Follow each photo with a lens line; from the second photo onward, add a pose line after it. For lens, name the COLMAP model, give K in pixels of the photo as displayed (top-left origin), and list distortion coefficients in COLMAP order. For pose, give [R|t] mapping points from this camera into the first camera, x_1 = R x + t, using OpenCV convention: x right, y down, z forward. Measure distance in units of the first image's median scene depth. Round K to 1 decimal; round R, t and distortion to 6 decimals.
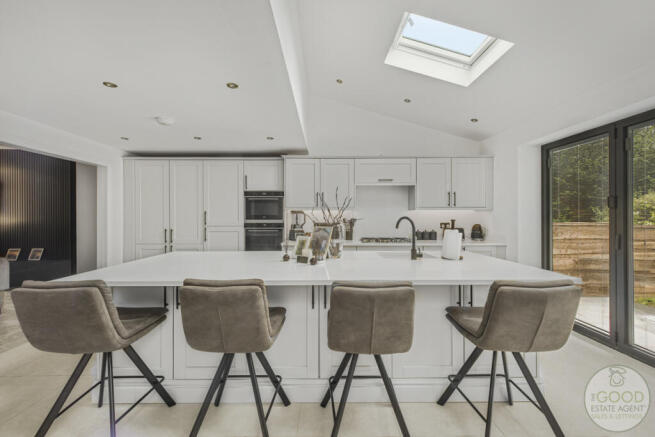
lens RADIAL K [[260.2, 0, 327.5], [0, 260.2, 218.5], [0, 0, 1]] dist [-0.000984, -0.000195]
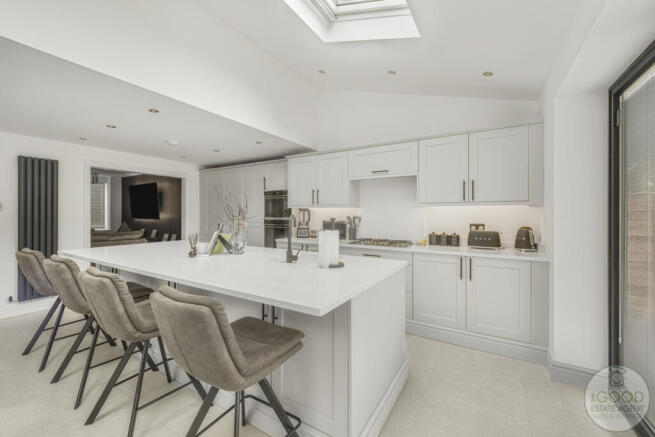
lens RADIAL K [[260.2, 0, 327.5], [0, 260.2, 218.5], [0, 0, 1]] dist [-0.000984, -0.000195]
pose [[0.845011, 0.011343, -0.534629, 0.524120], [-0.010165, 0.999935, 0.005149, 0.003063], [0.534653, 0.001083, 0.845071, 0.189243]]
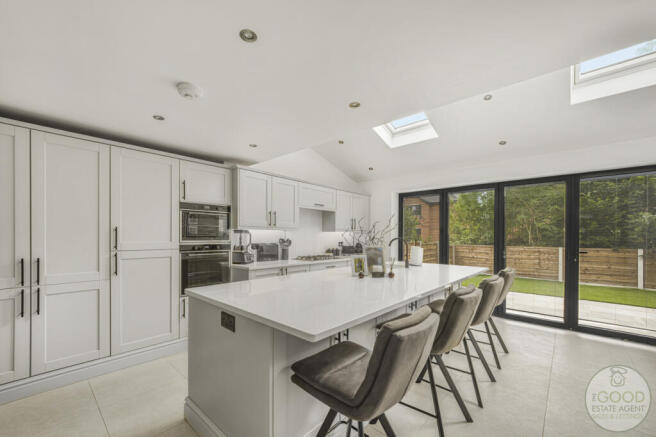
lens RADIAL K [[261.2, 0, 324.0], [0, 261.2, 238.0], [0, 0, 1]] dist [0.000132, -0.000031]
pose [[0.685307, 0.002416, 0.728251, -0.582414], [-0.005564, 0.999983, 0.001919, -0.005956], [-0.728233, -0.005367, 0.685308, 0.201325]]
